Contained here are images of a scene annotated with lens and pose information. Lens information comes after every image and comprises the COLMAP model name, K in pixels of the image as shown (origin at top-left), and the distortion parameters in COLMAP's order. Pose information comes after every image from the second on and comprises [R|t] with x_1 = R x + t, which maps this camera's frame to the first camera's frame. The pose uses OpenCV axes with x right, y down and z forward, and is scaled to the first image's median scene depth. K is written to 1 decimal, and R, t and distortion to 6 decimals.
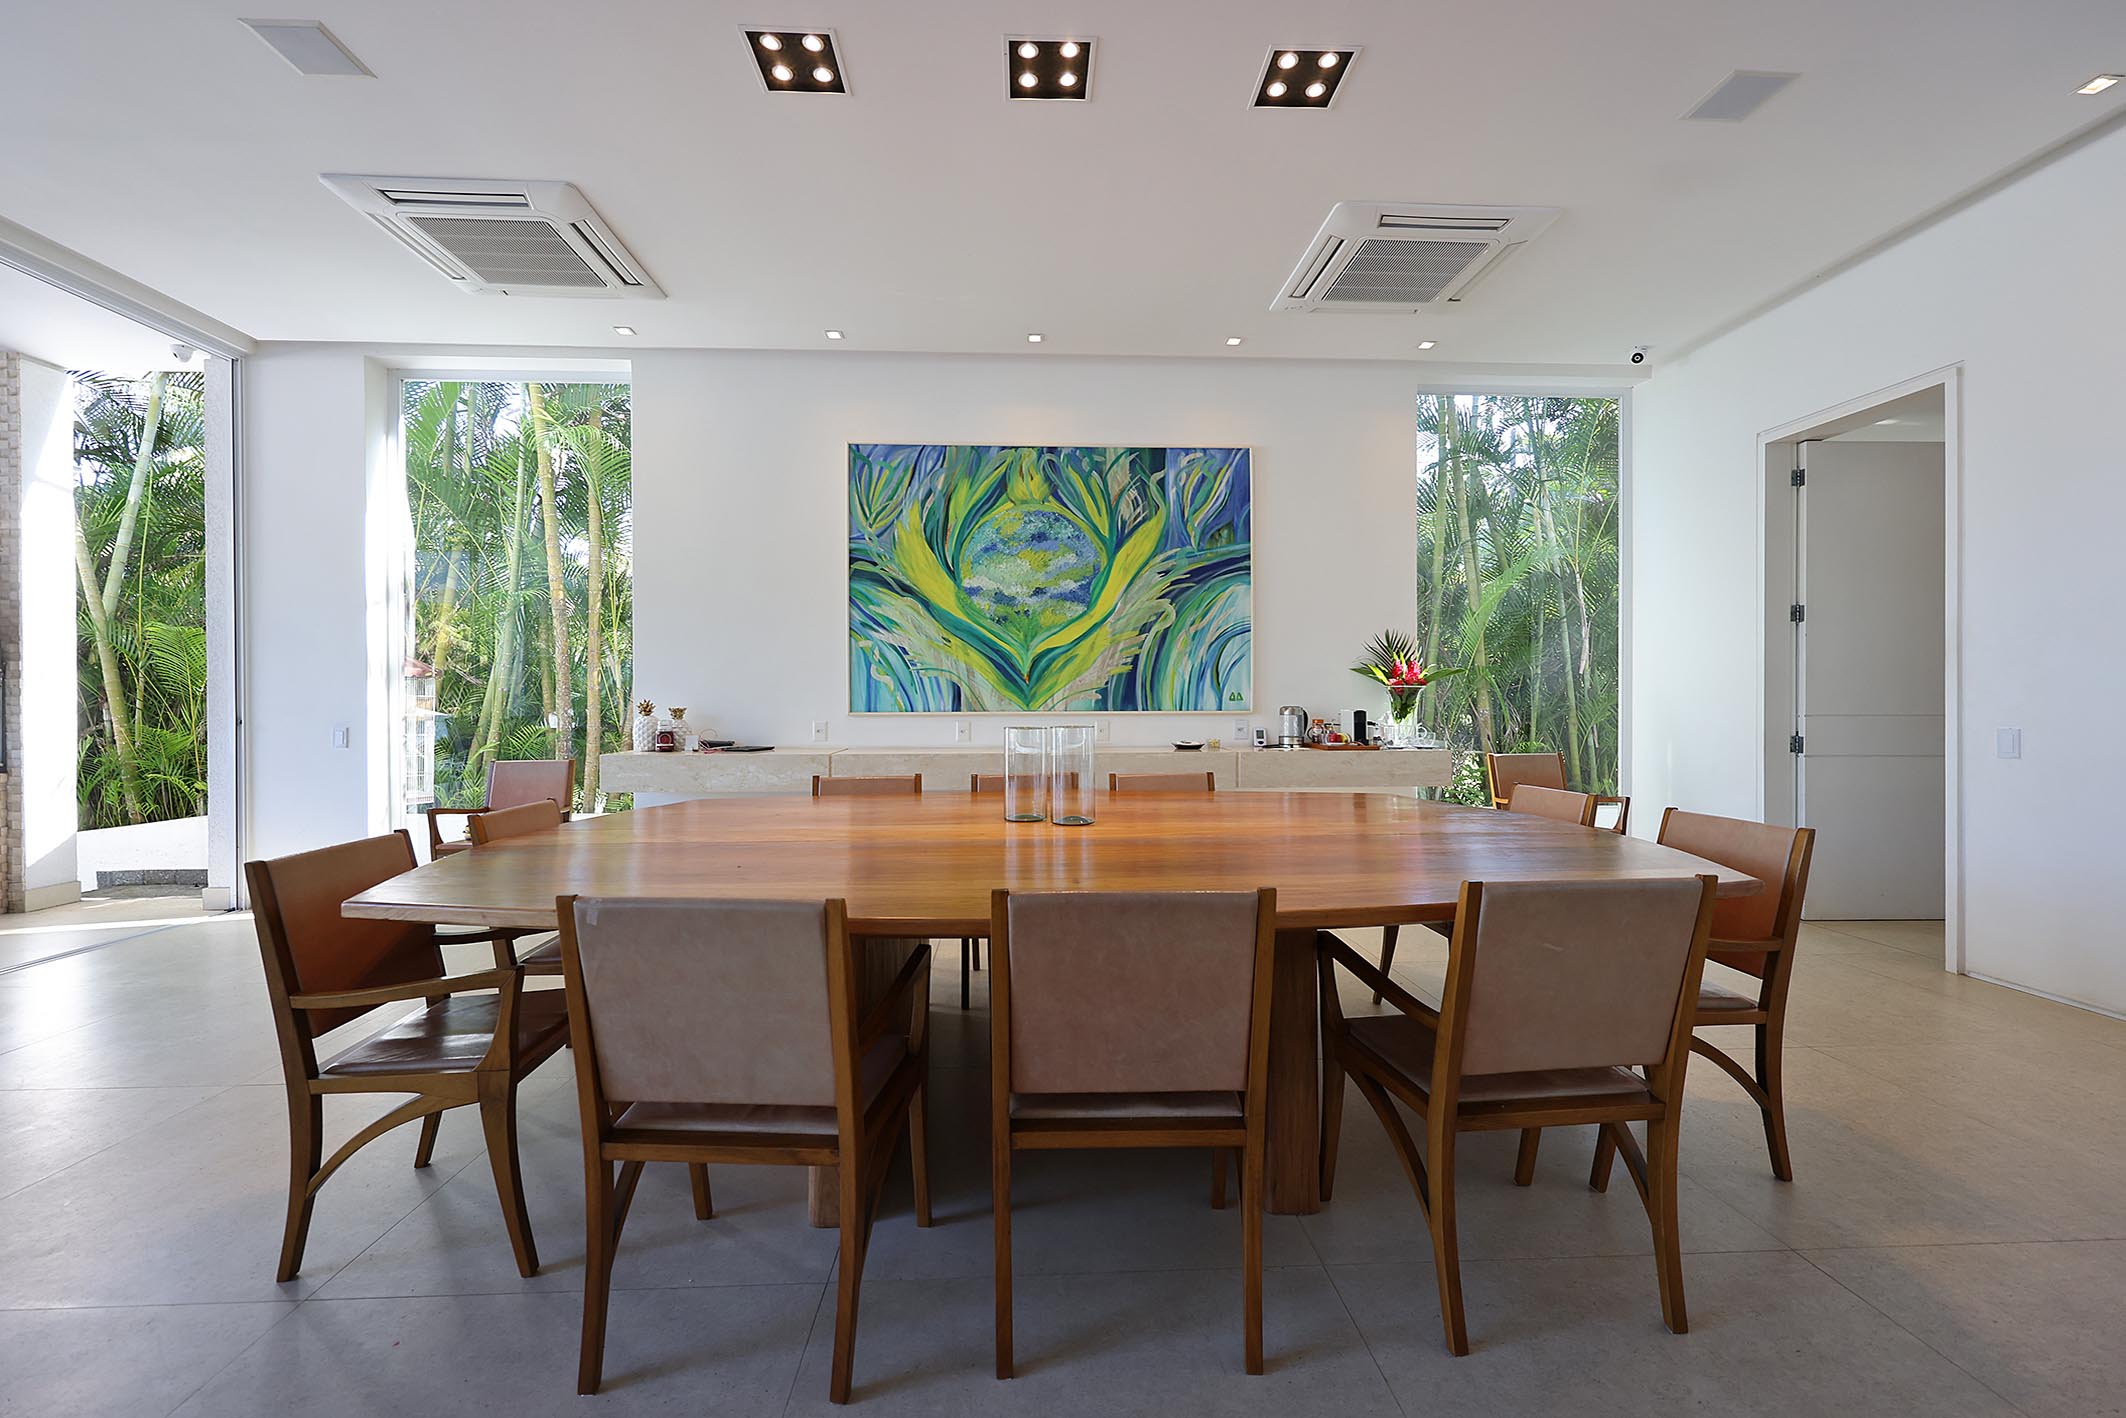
lens RADIAL K [[859.7, 0, 1060.9], [0, 859.7, 711.9], [0, 0, 1]] dist [-0.001162, -0.000399]
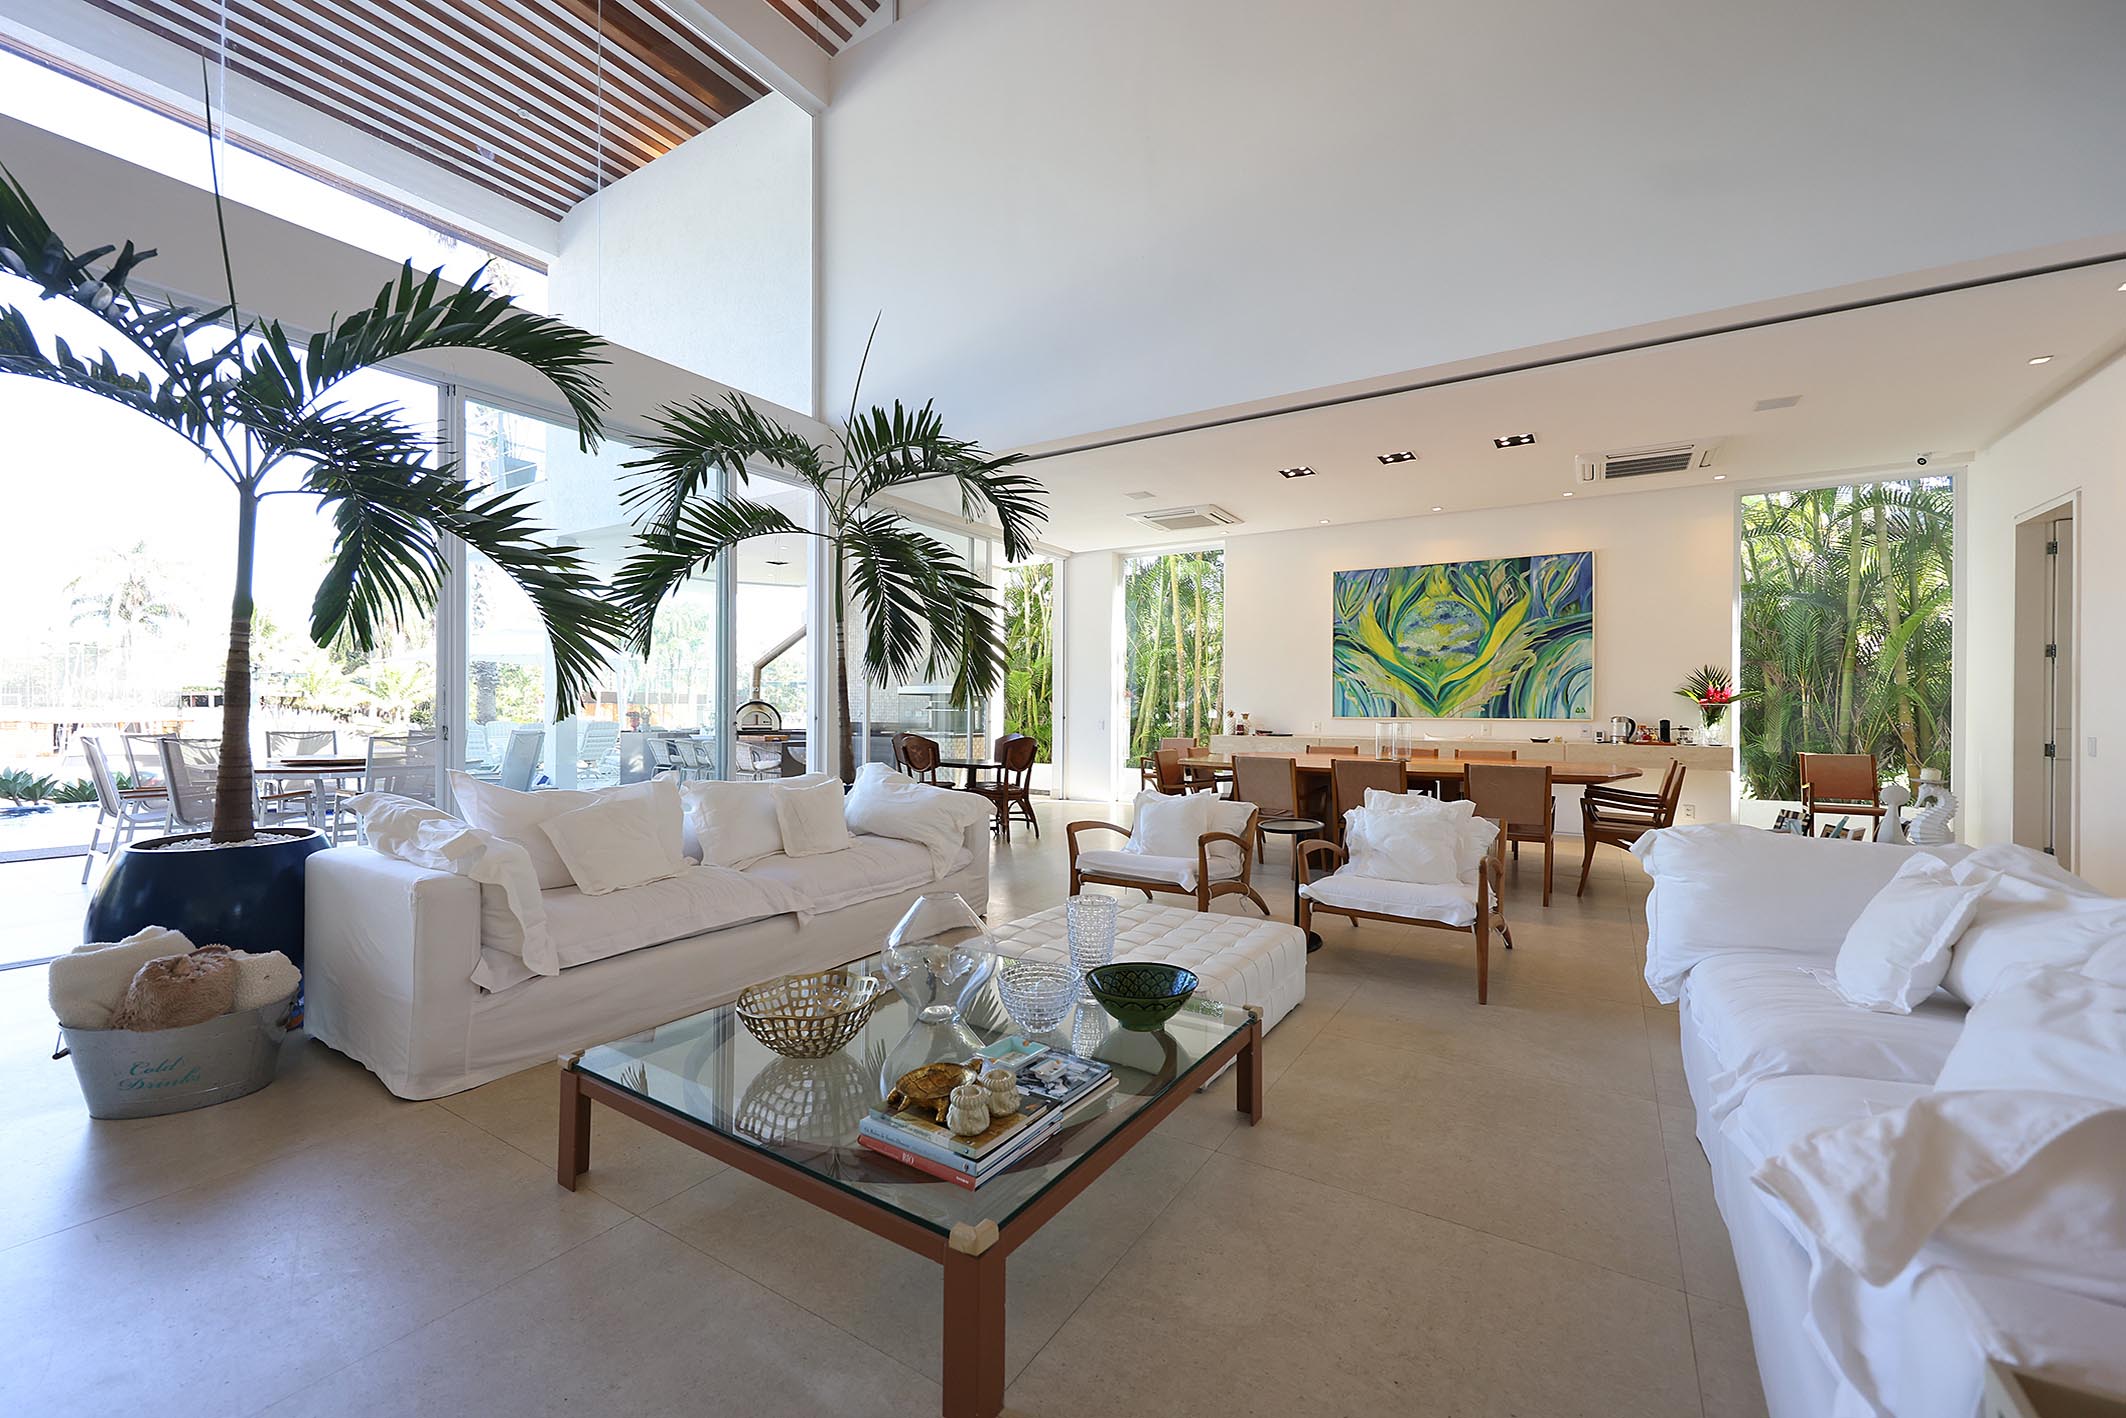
lens RADIAL K [[859.7, 0, 1050.9], [0, 859.7, 708.2], [0, 0, 1]] dist [-0.001162, -0.000399]
pose [[0.814208, 0.007212, -0.580528, 0.331061], [-0.012237, 0.999914, -0.004741, -0.001793], [0.580444, 0.010964, 0.814226, -0.851666]]
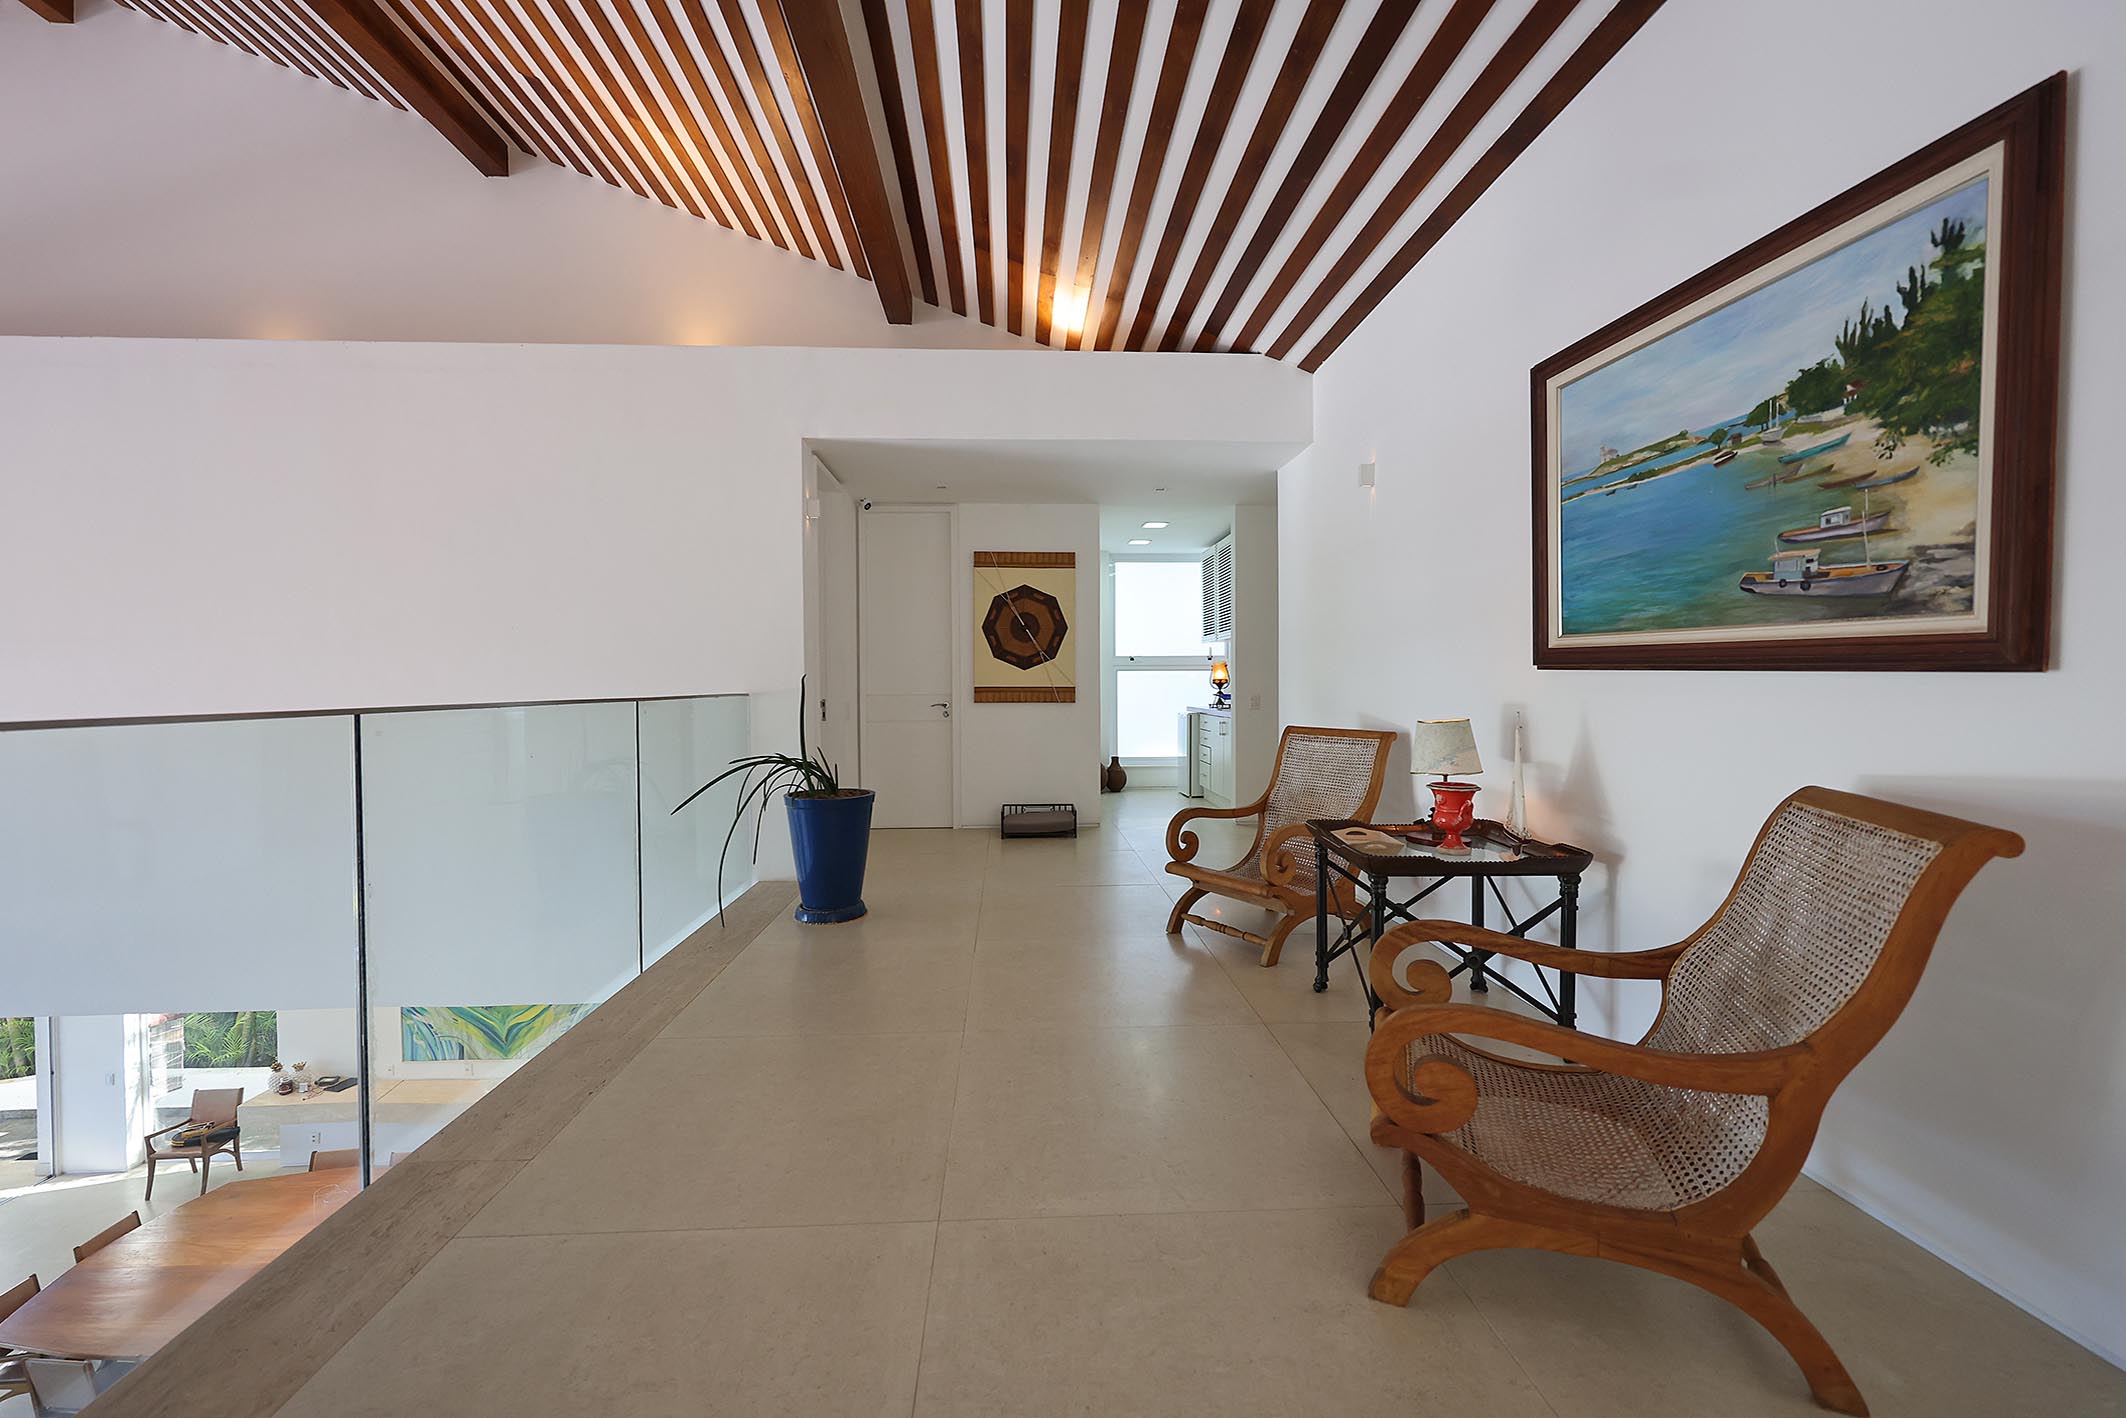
lens RADIAL K [[859.7, 0, 1058.4], [0, 859.7, 706.6], [0, 0, 1]] dist [-0.001162, -0.000399]
pose [[0.999999, 0.000766, 0.001442, 1.100064], [-0.000788, 0.999882, 0.015319, -0.753330], [-0.001430, -0.015320, 0.999882, -0.760581]]
